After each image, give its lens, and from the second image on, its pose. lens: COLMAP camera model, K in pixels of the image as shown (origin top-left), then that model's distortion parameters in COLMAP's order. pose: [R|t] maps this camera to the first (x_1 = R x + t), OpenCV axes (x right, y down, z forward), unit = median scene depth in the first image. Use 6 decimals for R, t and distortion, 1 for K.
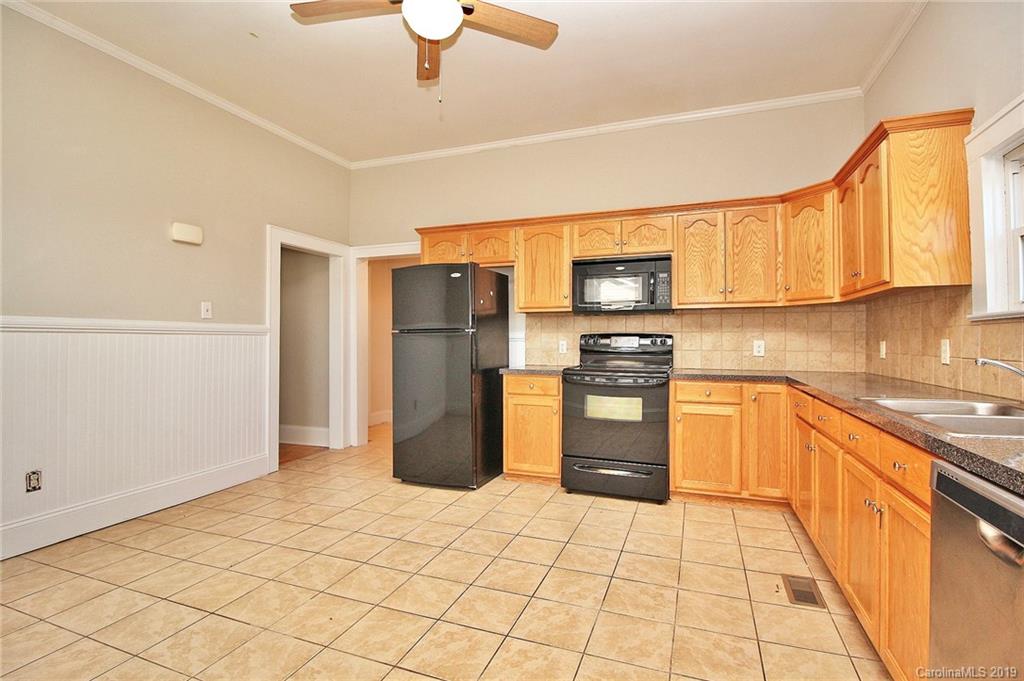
lens RADIAL K [[478.9, 0, 516.7], [0, 478.9, 340.1], [0, 0, 1]] dist [-0.000318, -0.014507]
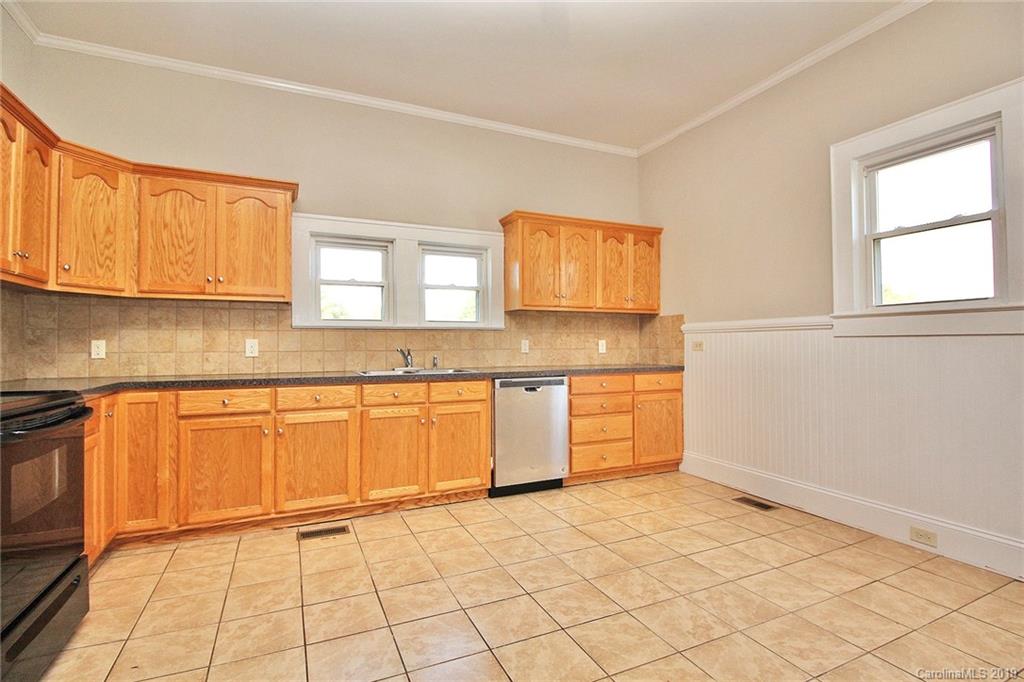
lens RADIAL K [[486.0, 0, 517.4], [0, 486.0, 337.3], [0, 0, 1]] dist [0.000625, -0.014617]
pose [[-0.711879, 0.014963, 0.702143, -0.445731], [0.002056, 0.999813, -0.019223, 0.015107], [-0.702299, -0.012241, -0.711777, 0.998835]]
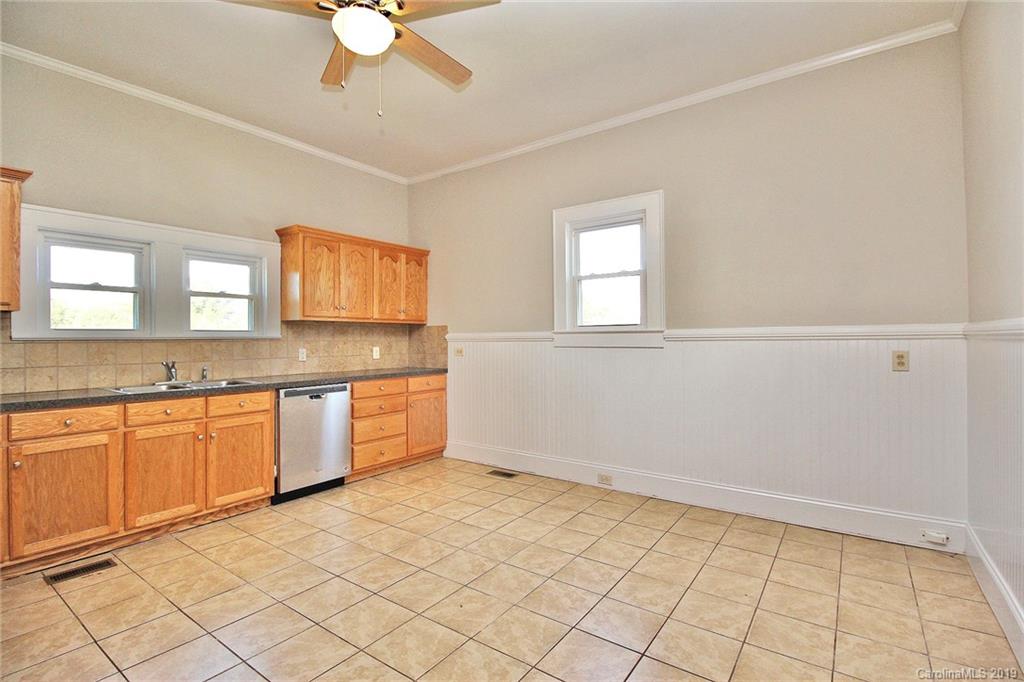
lens RADIAL K [[473.6, 0, 516.2], [0, 473.6, 334.2], [0, 0, 1]] dist [0.000955, -0.014123]
pose [[-0.965157, 0.010451, 0.261464, -0.459211], [0.006948, 0.999873, -0.014319, -0.017299], [-0.261580, -0.012003, -0.965107, 1.158434]]
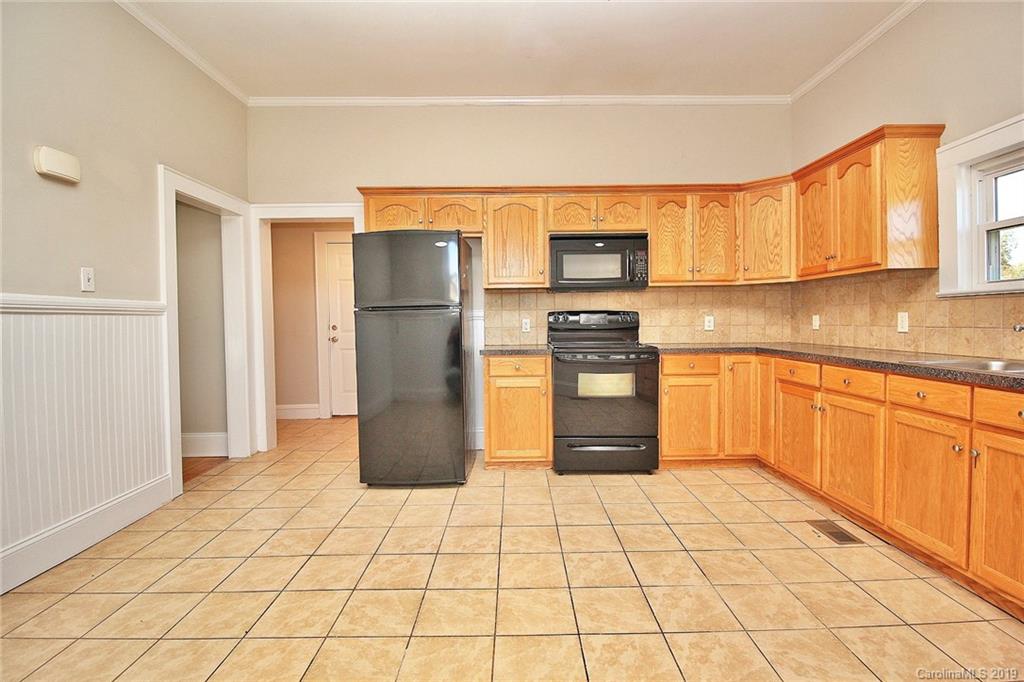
lens RADIAL K [[482.1, 0, 517.2], [0, 482.1, 334.6], [0, 0, 1]] dist [0.001755, -0.013957]
pose [[0.934302, -0.022849, 0.355749, -0.325996], [0.012349, 0.999419, 0.031758, 0.003051], [-0.356268, -0.025278, 0.934042, 0.129245]]
